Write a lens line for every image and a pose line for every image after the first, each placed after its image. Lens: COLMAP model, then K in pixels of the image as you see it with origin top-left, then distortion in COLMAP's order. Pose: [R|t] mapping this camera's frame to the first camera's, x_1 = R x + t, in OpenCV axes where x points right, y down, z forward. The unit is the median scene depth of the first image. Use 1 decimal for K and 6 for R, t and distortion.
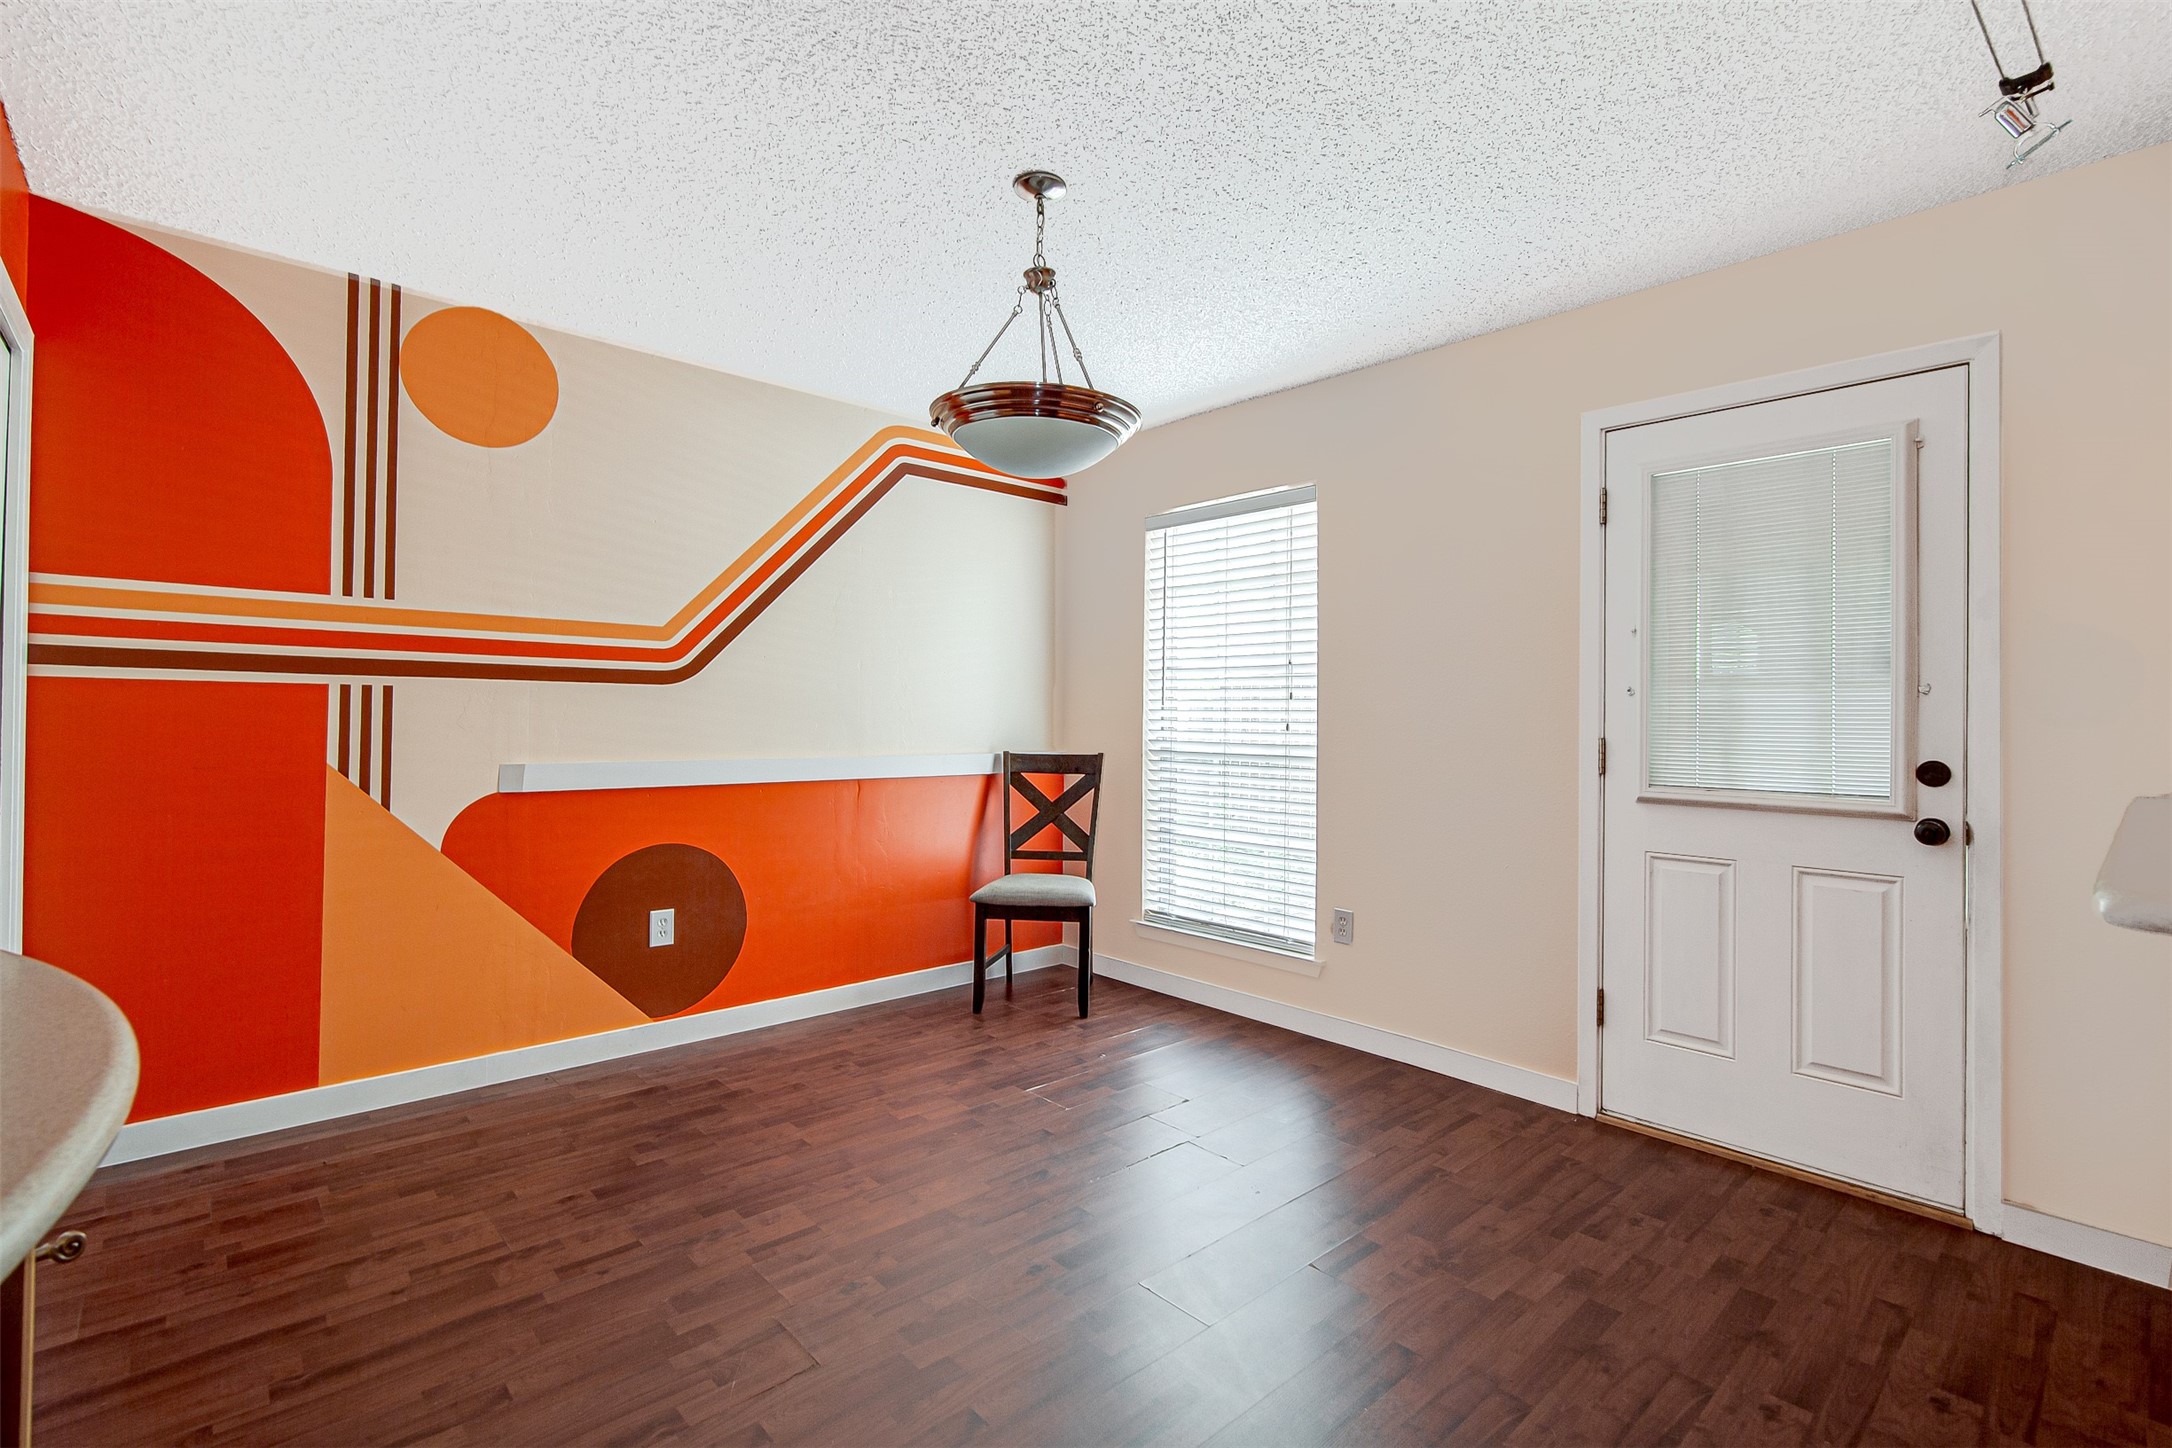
lens RADIAL K [[1004.8, 0, 1092.7], [0, 1004.8, 715.2], [0, 0, 1]] dist [-0.007471, 0.001779]
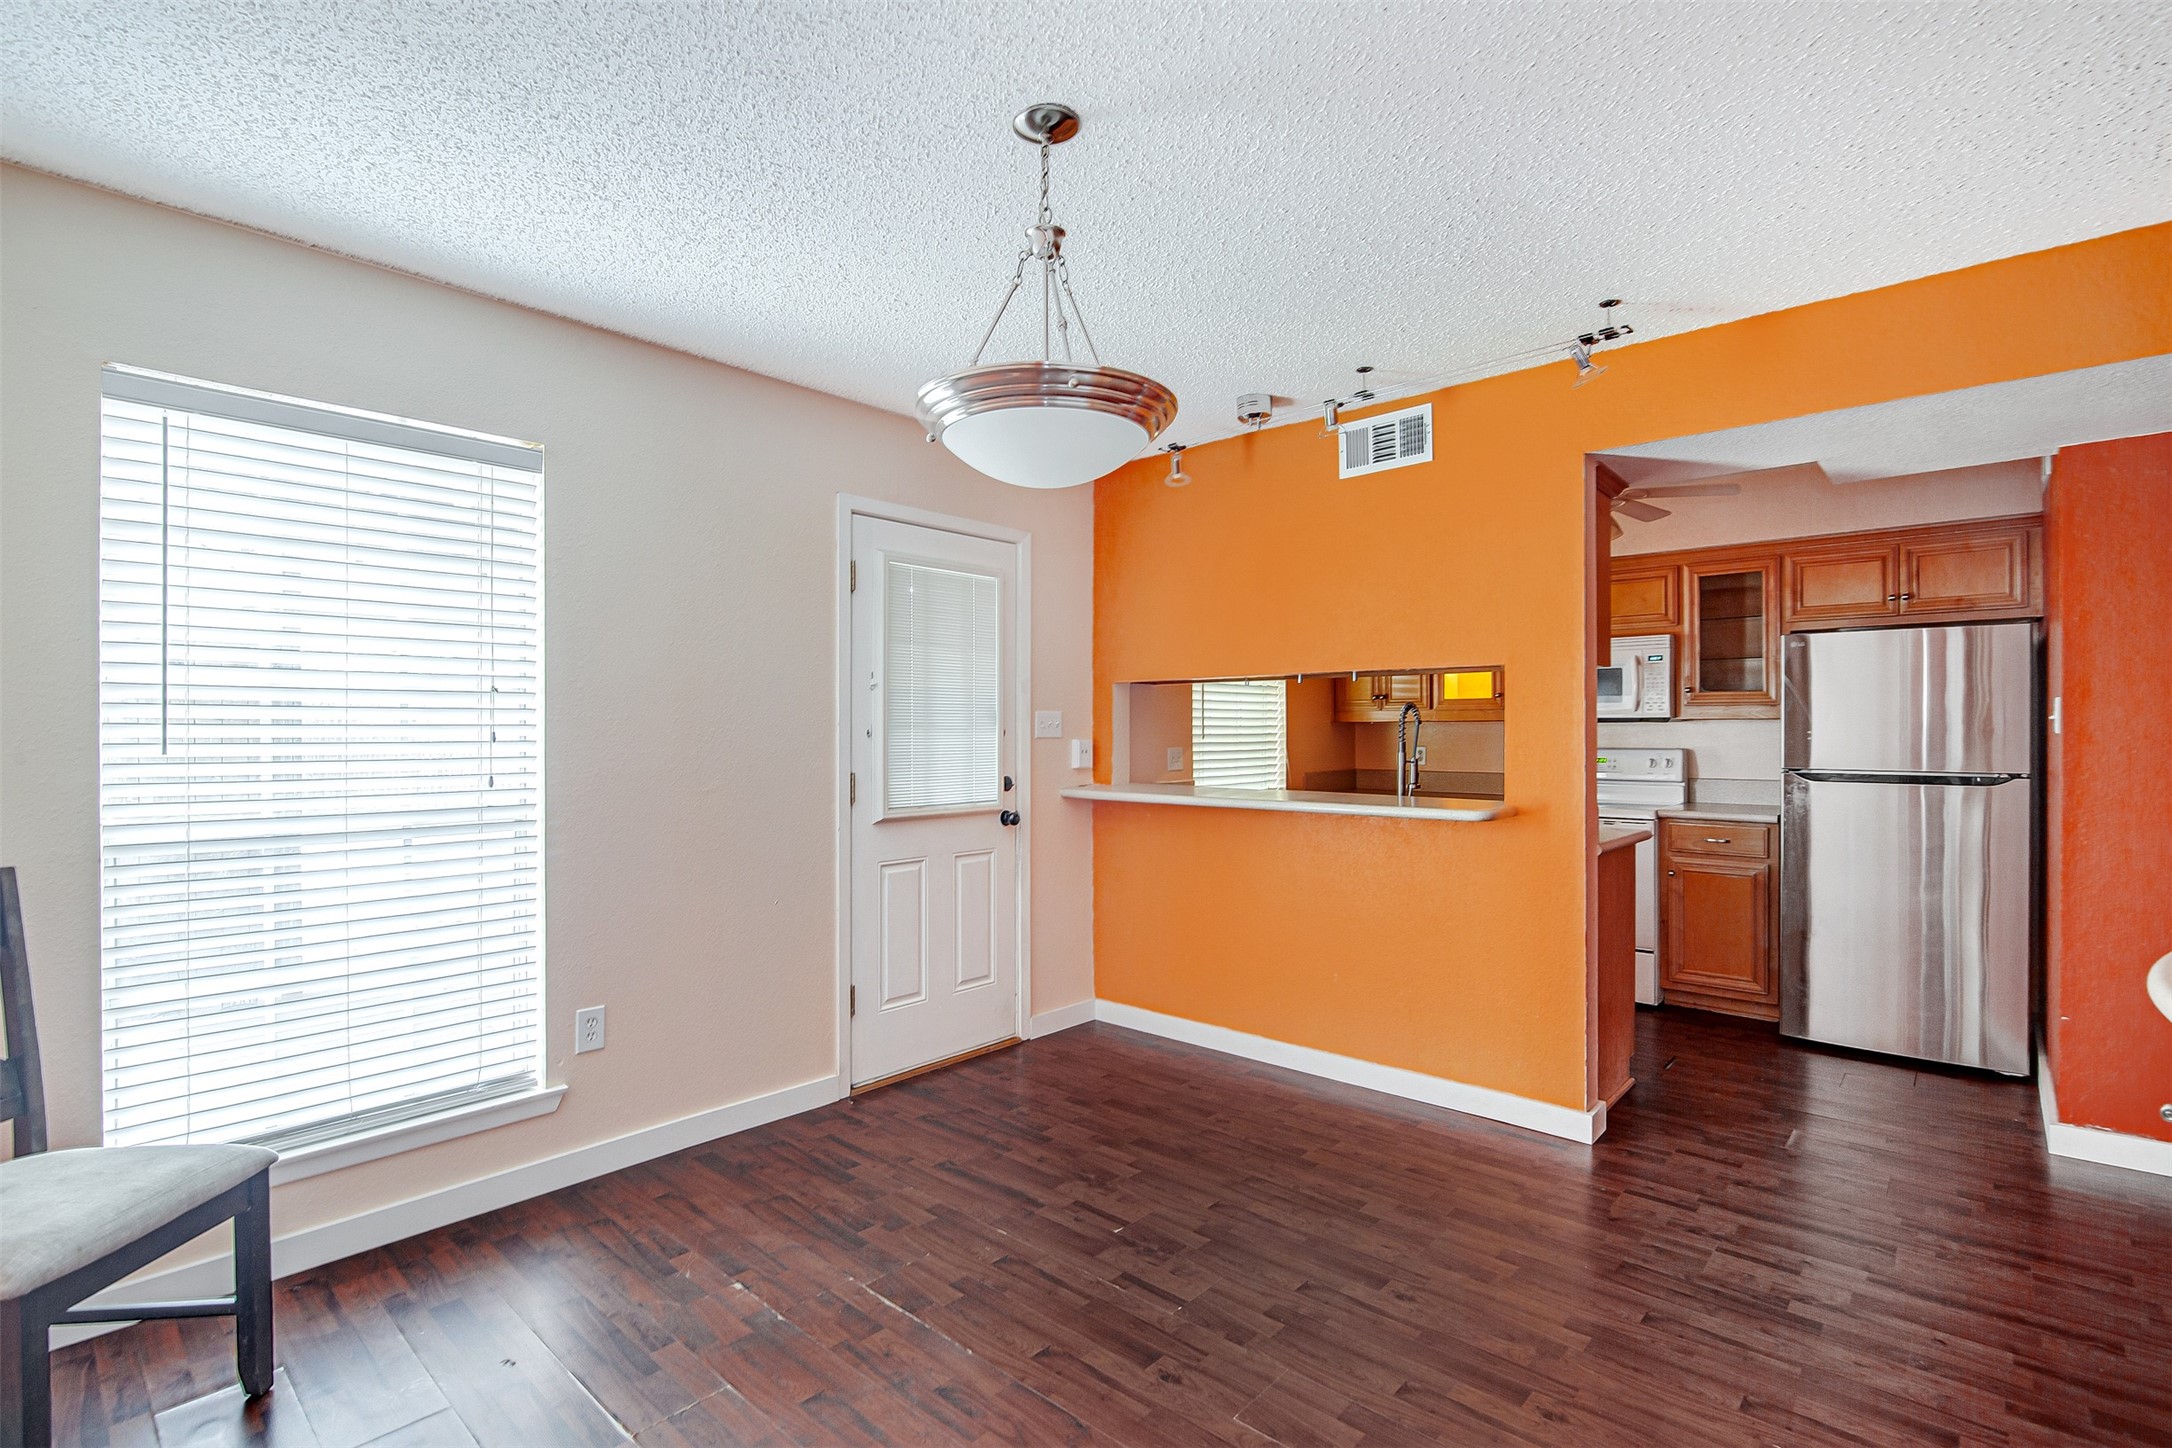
lens RADIAL K [[1004.8, 0, 1080.8], [0, 1004.8, 746.6], [0, 0, 1]] dist [-0.007471, 0.001779]
pose [[-0.091445, -0.023224, 0.995539, -0.670033], [0.006752, 0.999691, 0.023941, -0.032944], [-0.995787, 0.008911, -0.091260, 0.818025]]
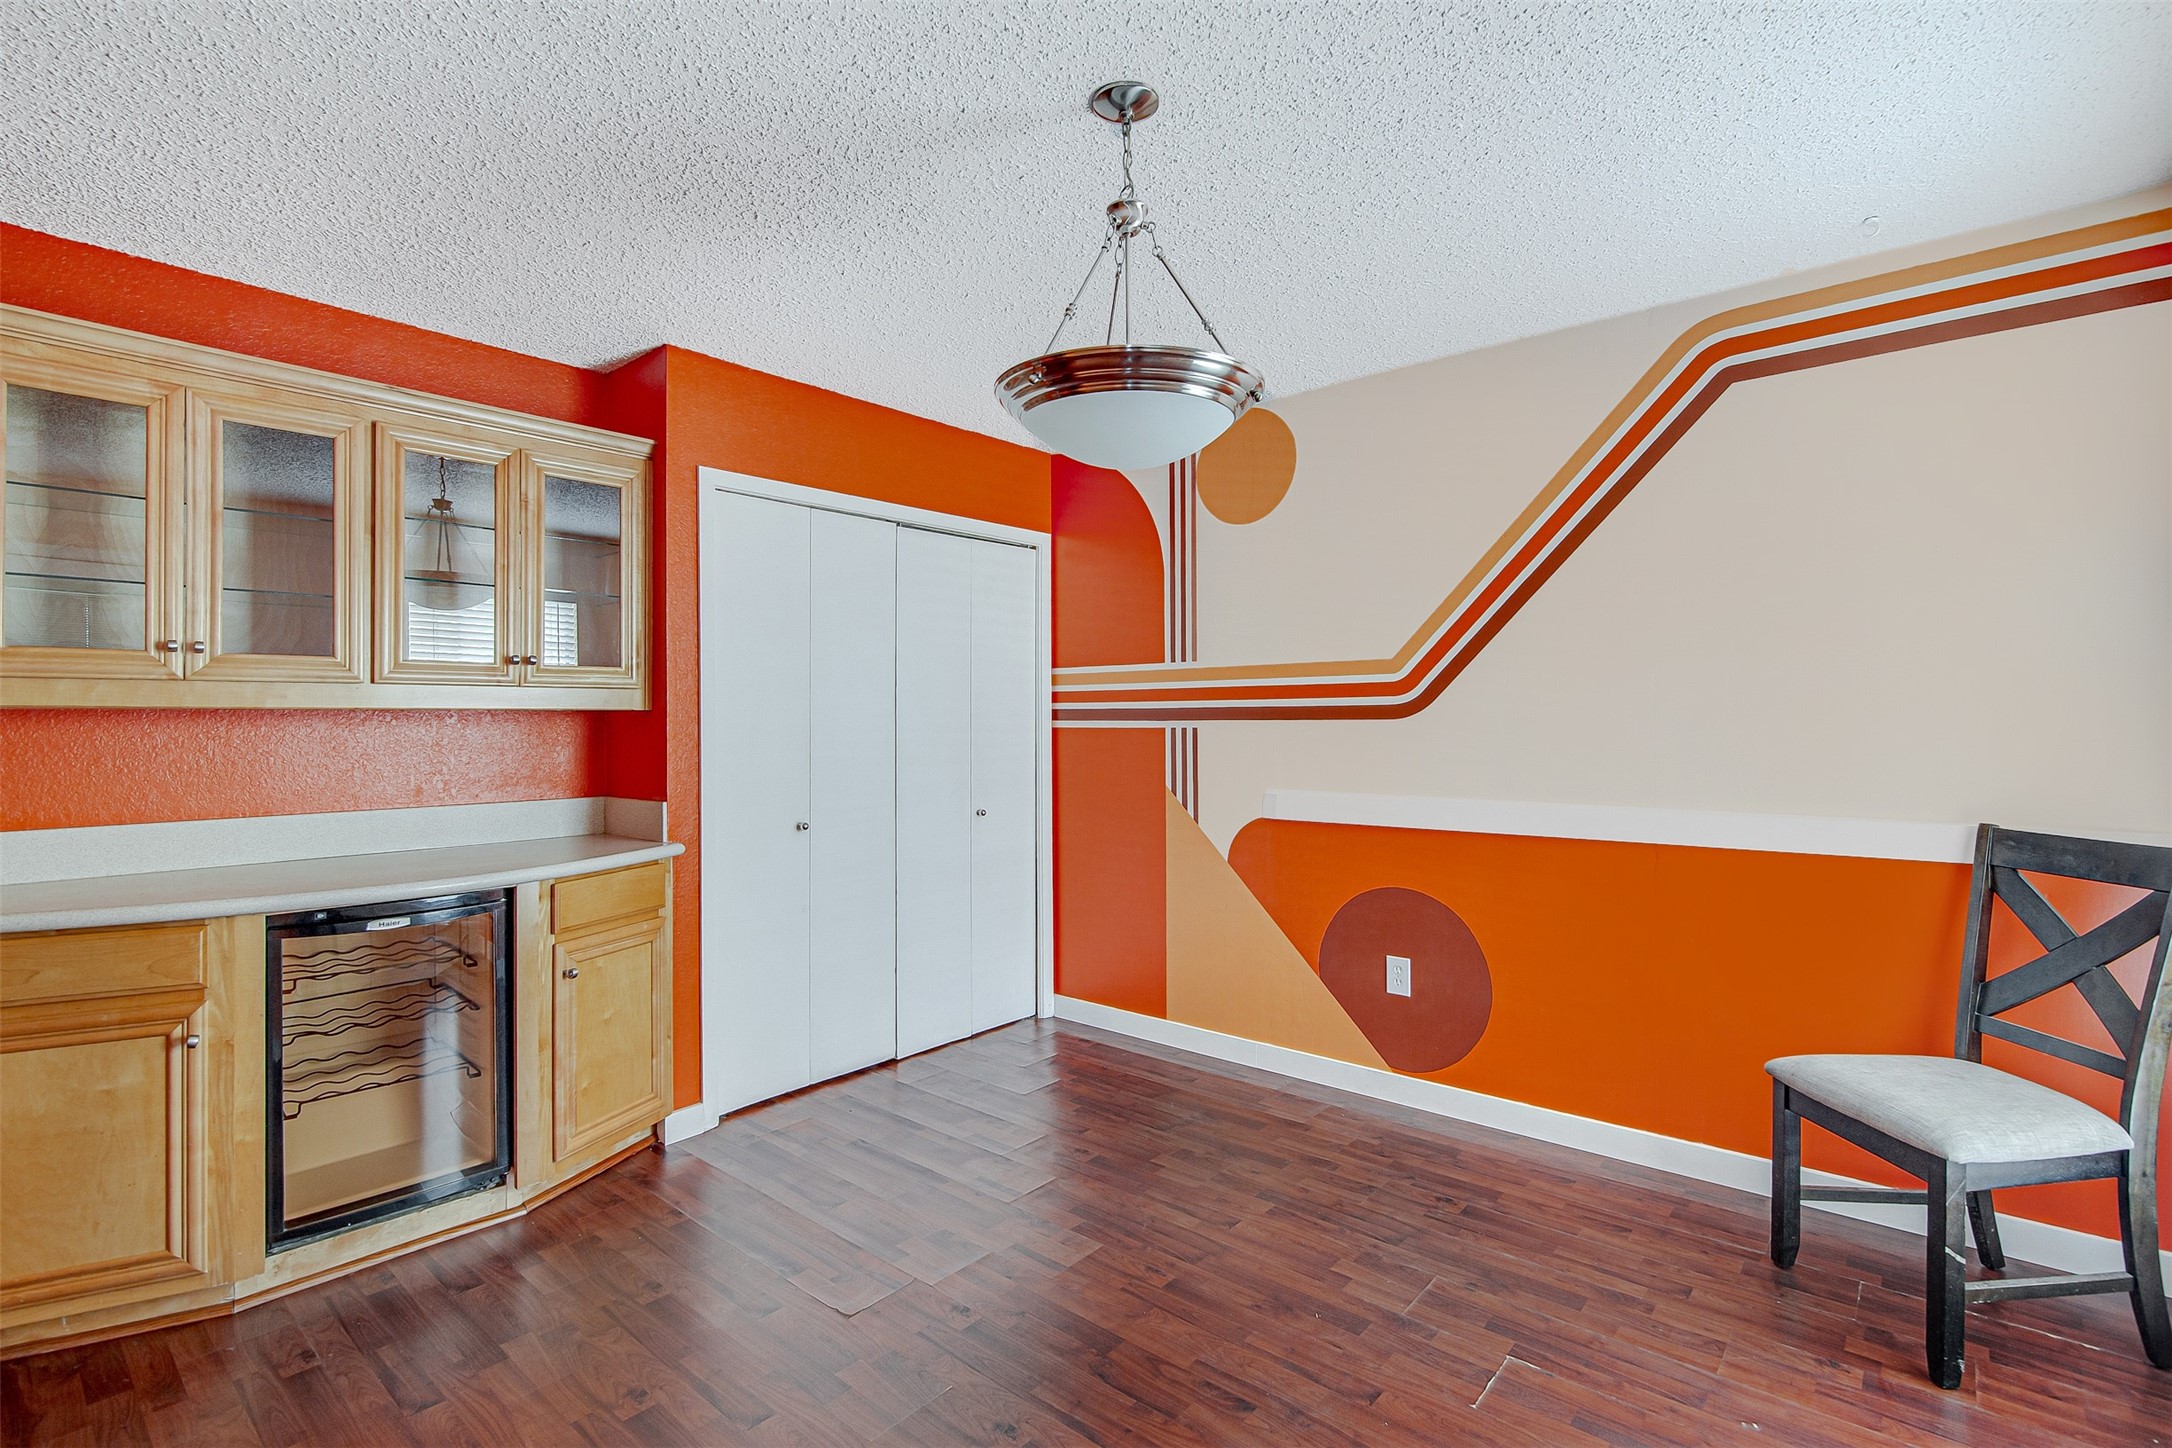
lens RADIAL K [[1004.8, 0, 1073.2], [0, 1004.8, 722.5], [0, 0, 1]] dist [-0.007471, 0.001779]
pose [[0.099987, -0.013249, -0.994901, 0.561554], [0.006345, 0.999899, -0.012678, -0.020397], [0.994969, -0.005045, 0.100061, 0.693258]]
